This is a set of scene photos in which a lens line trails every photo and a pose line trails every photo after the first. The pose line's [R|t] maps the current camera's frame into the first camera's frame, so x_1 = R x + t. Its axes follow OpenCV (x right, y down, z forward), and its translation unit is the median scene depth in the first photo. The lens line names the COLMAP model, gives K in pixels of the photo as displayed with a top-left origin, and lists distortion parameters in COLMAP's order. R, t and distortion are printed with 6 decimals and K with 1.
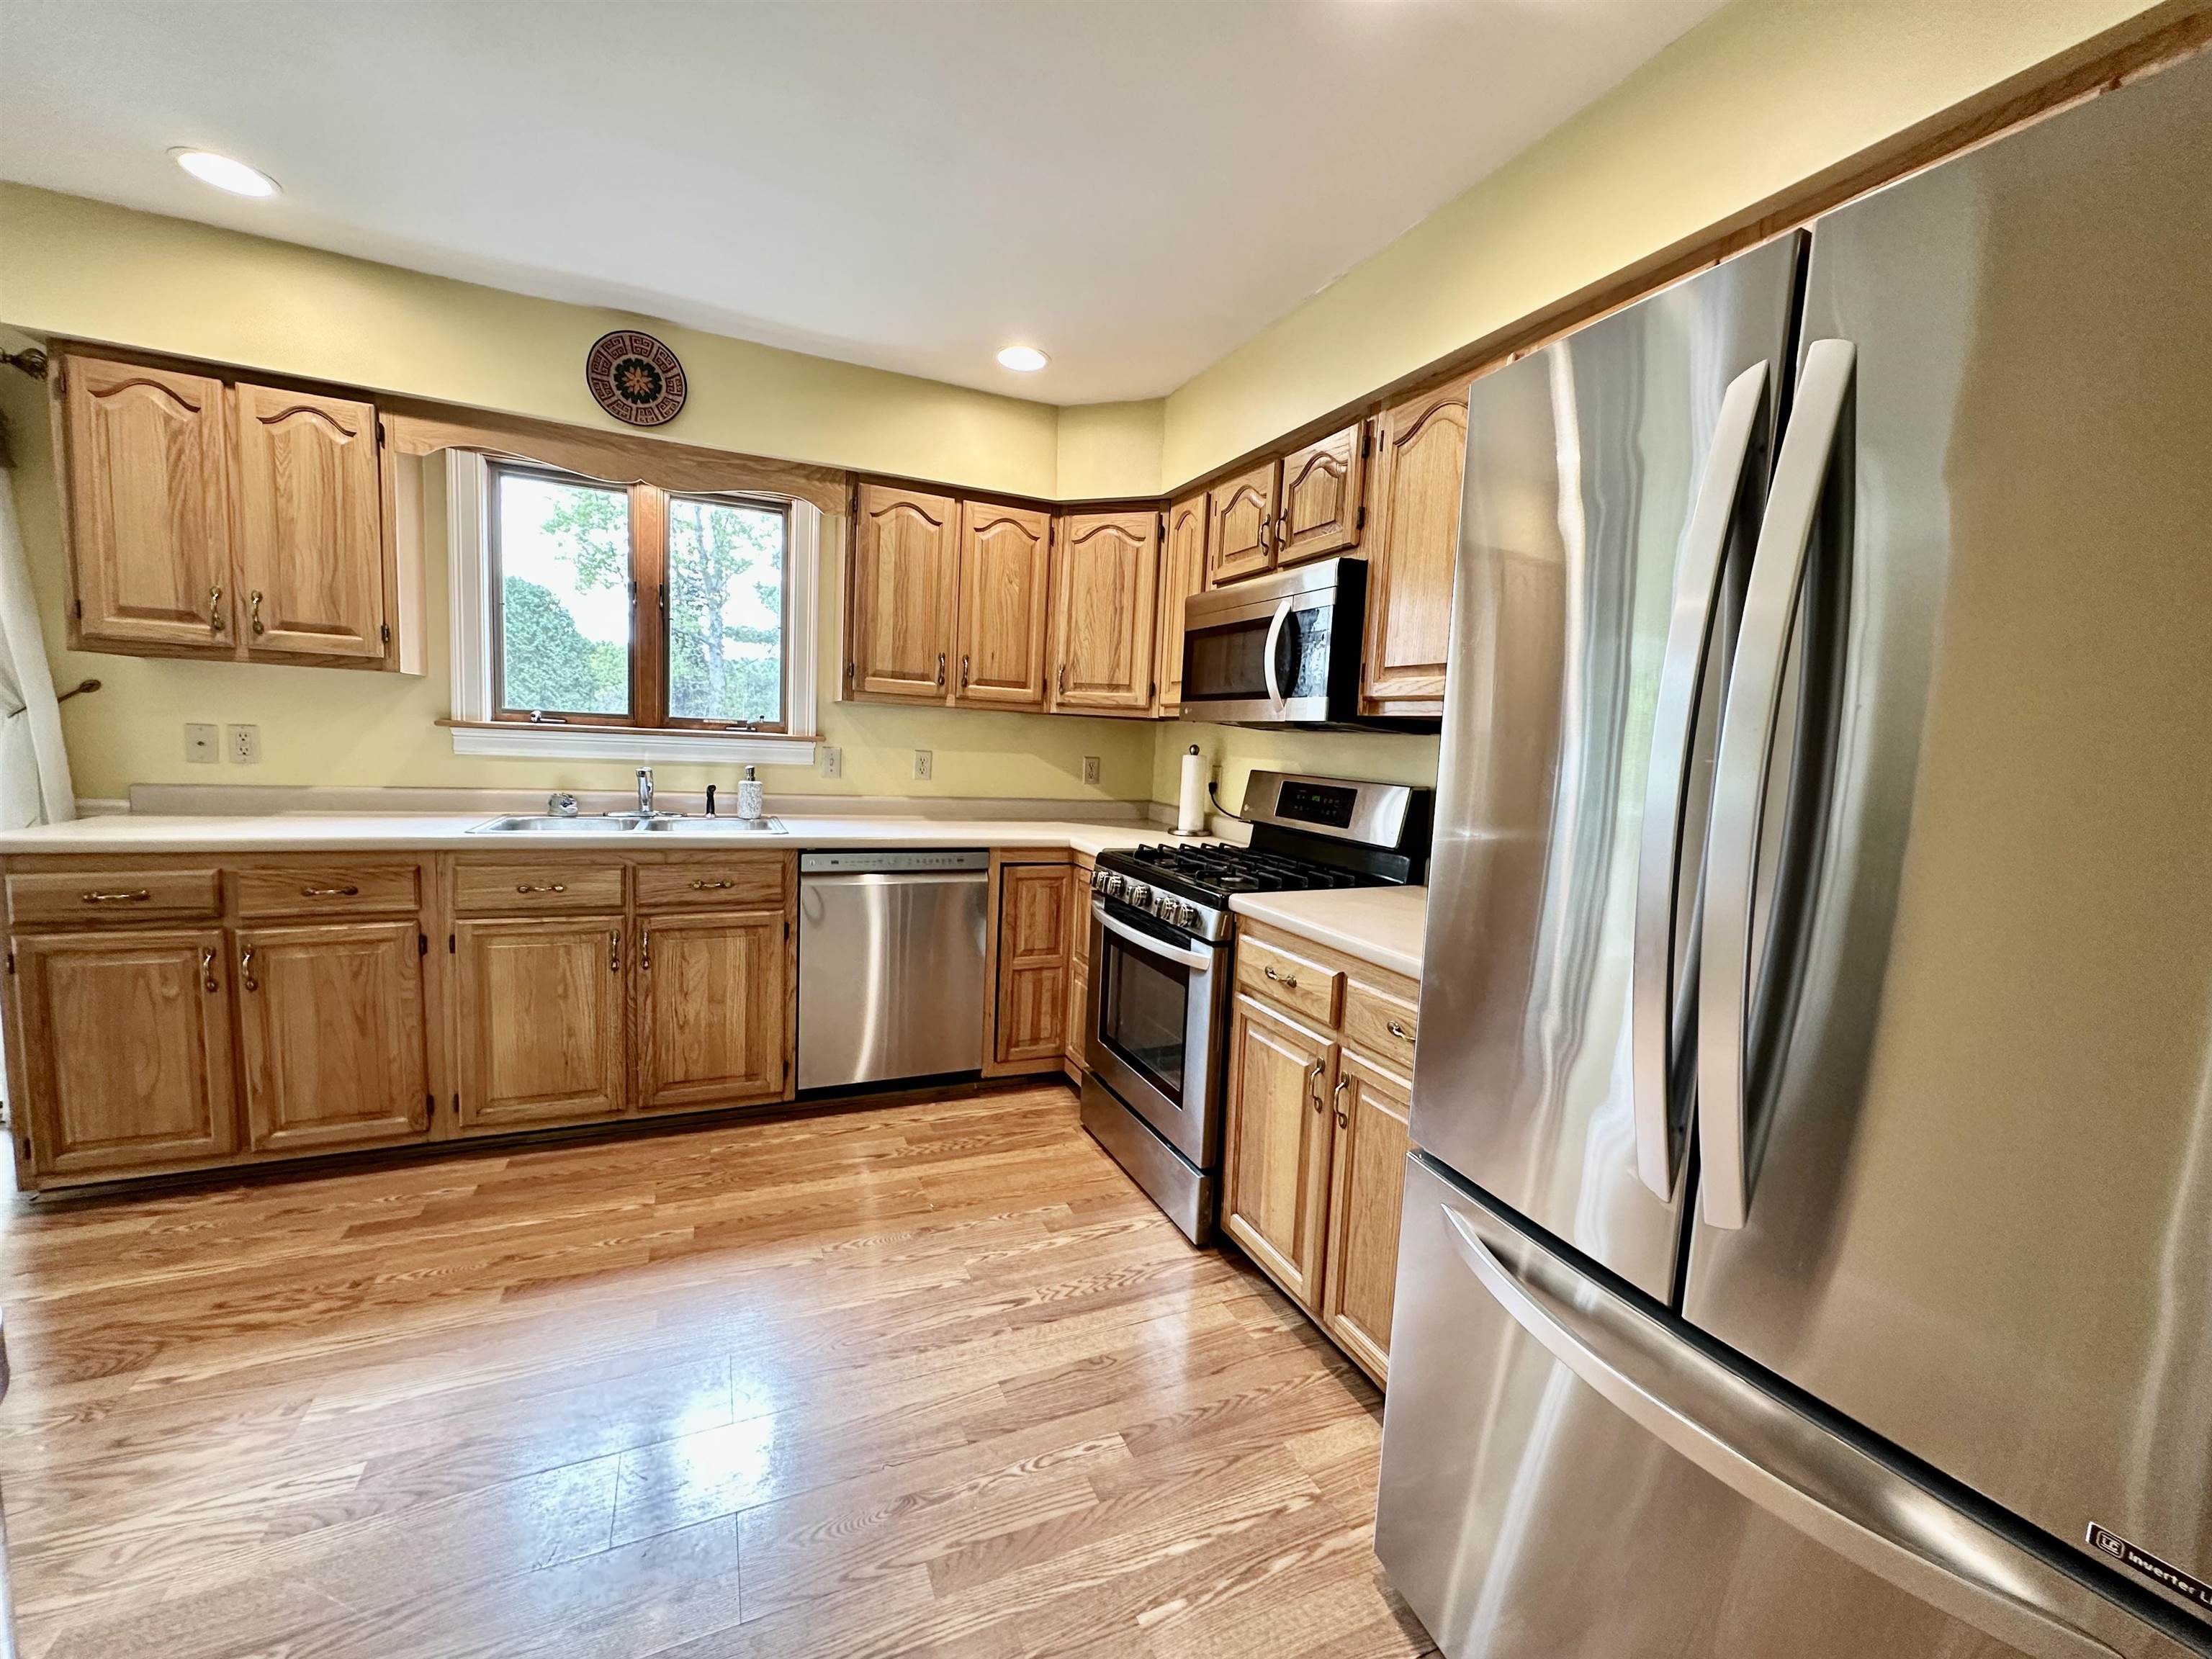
lens RADIAL K [[881.3, 0, 1106.6], [0, 881.3, 825.5], [0, 0, 1]] dist [-0.003939, 0.001091]
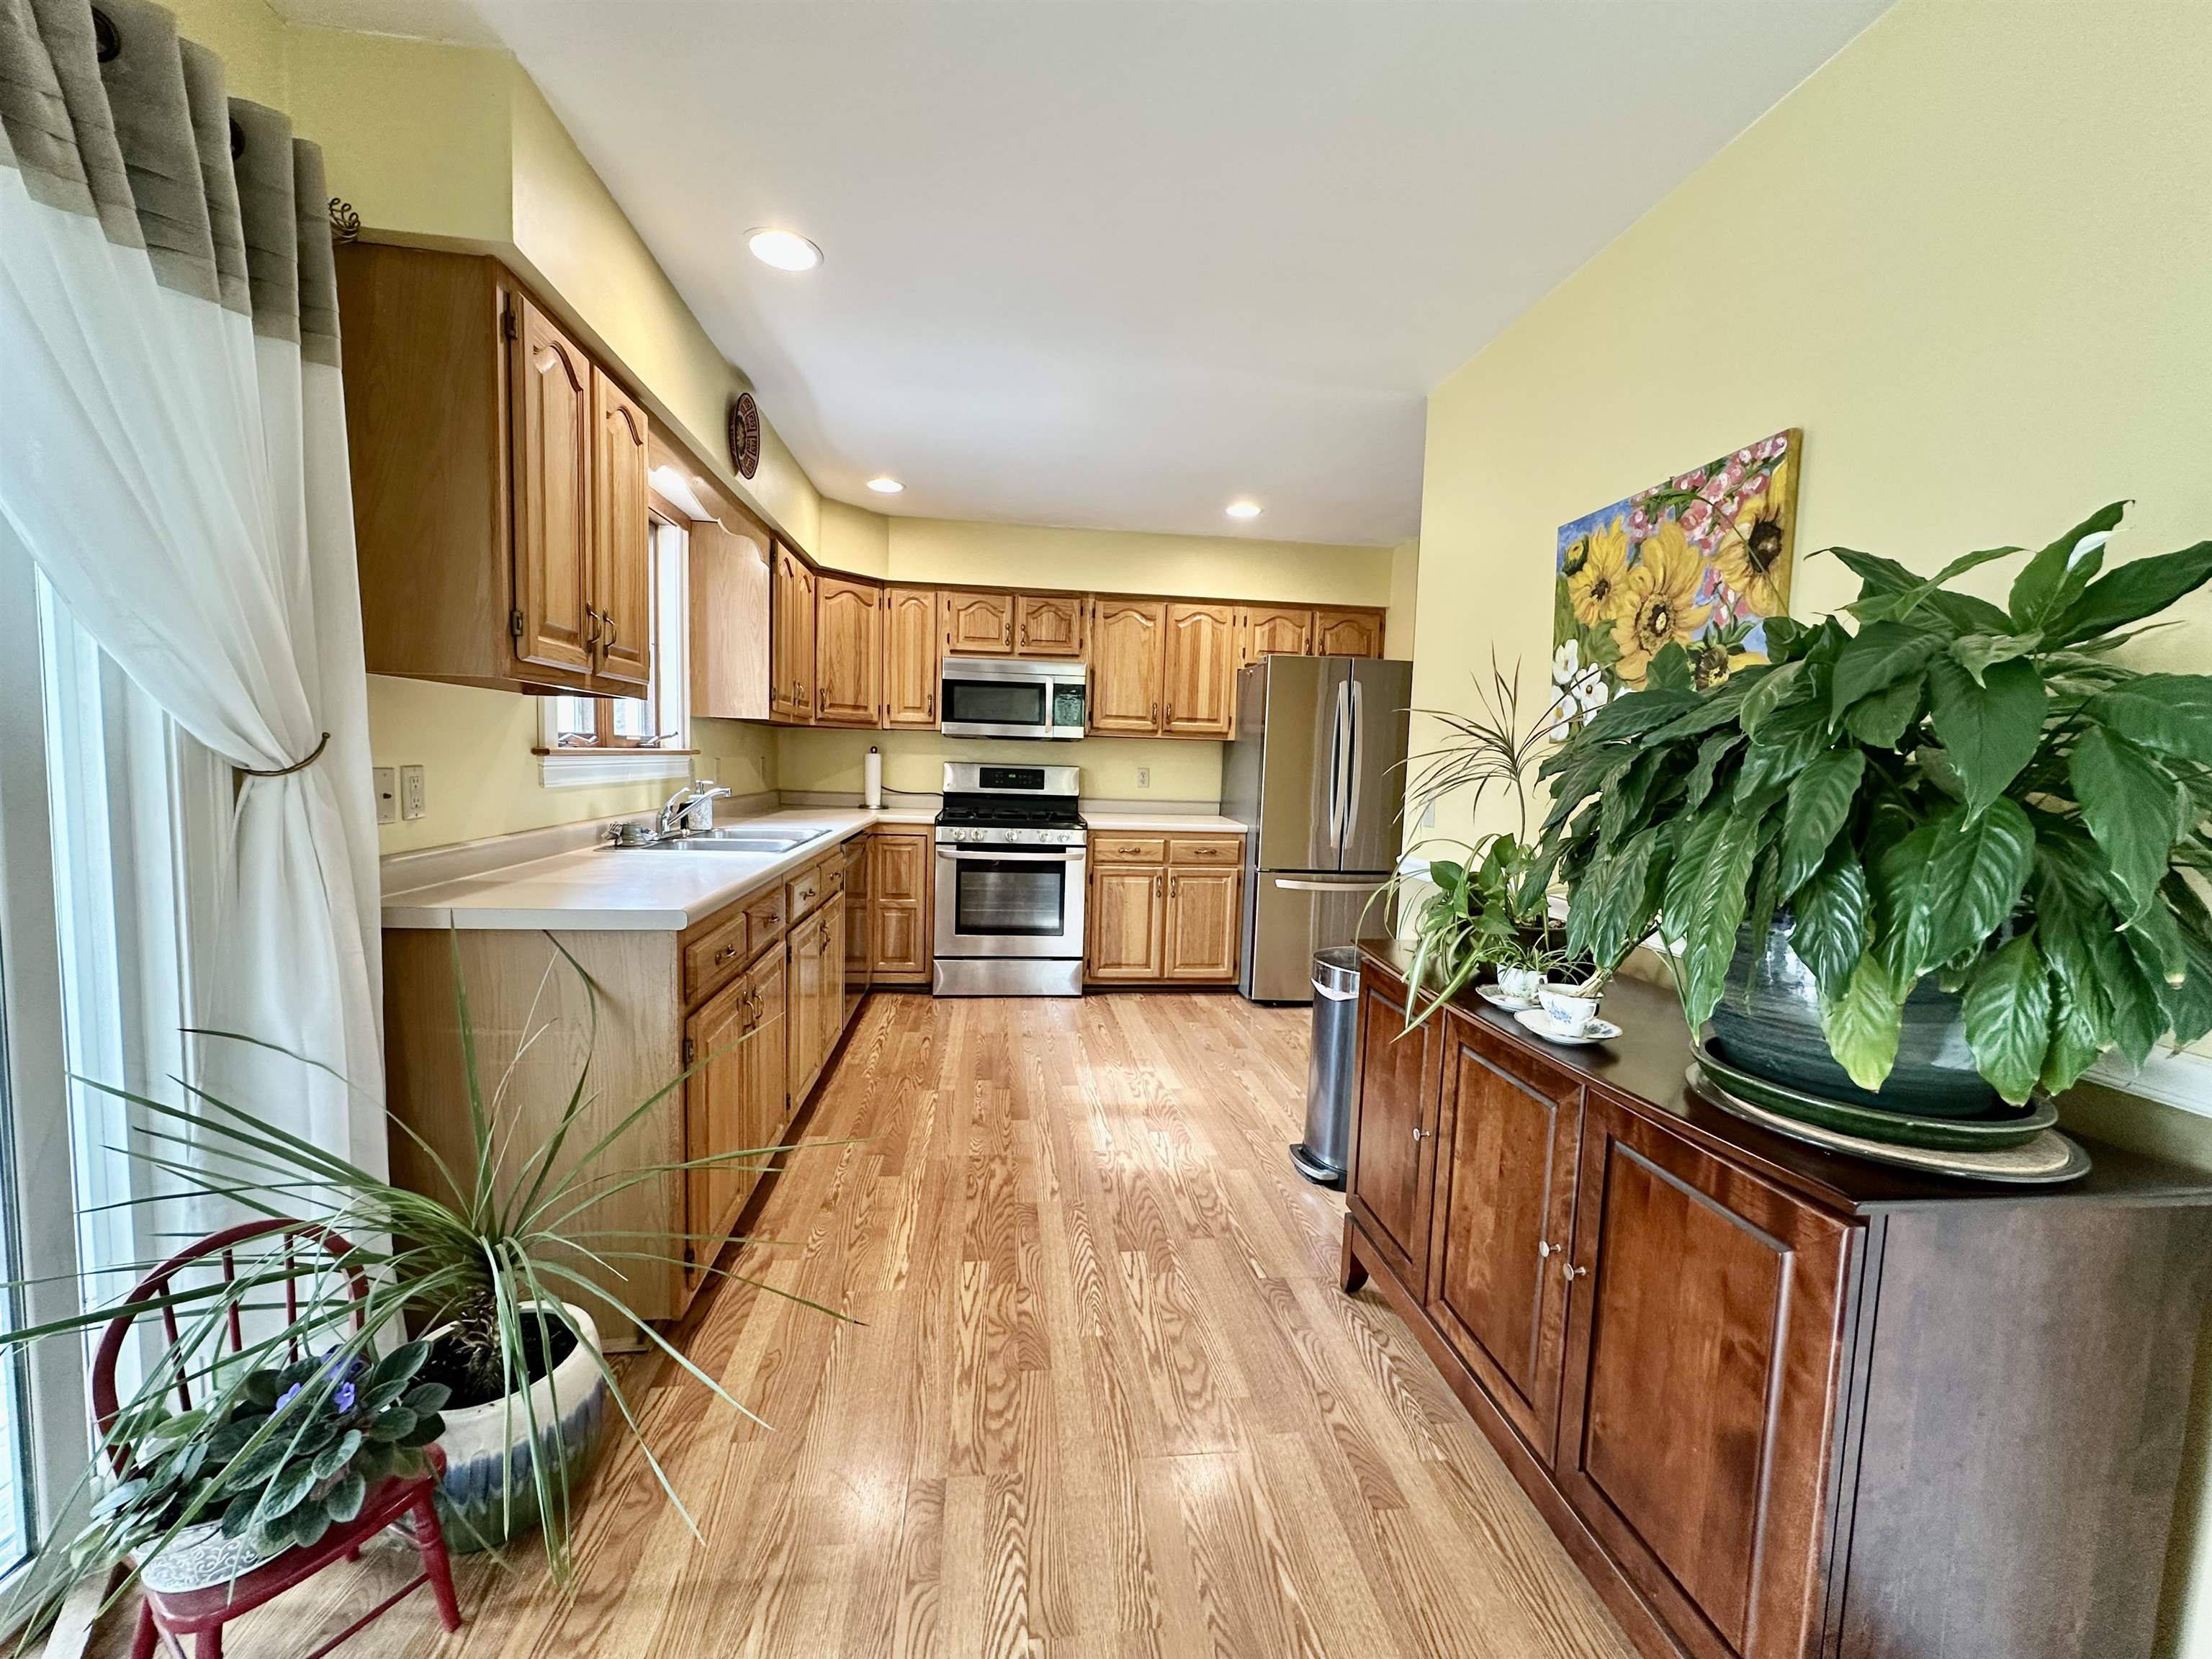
lens RADIAL K [[881.3, 0, 1099.4], [0, 881.3, 823.0], [0, 0, 1]] dist [-0.003939, 0.001091]
pose [[0.306876, -0.116289, 0.944618, -1.676932], [0.076549, 0.992308, 0.097291, -0.112366], [-0.948666, 0.042453, 0.313417, 0.278011]]
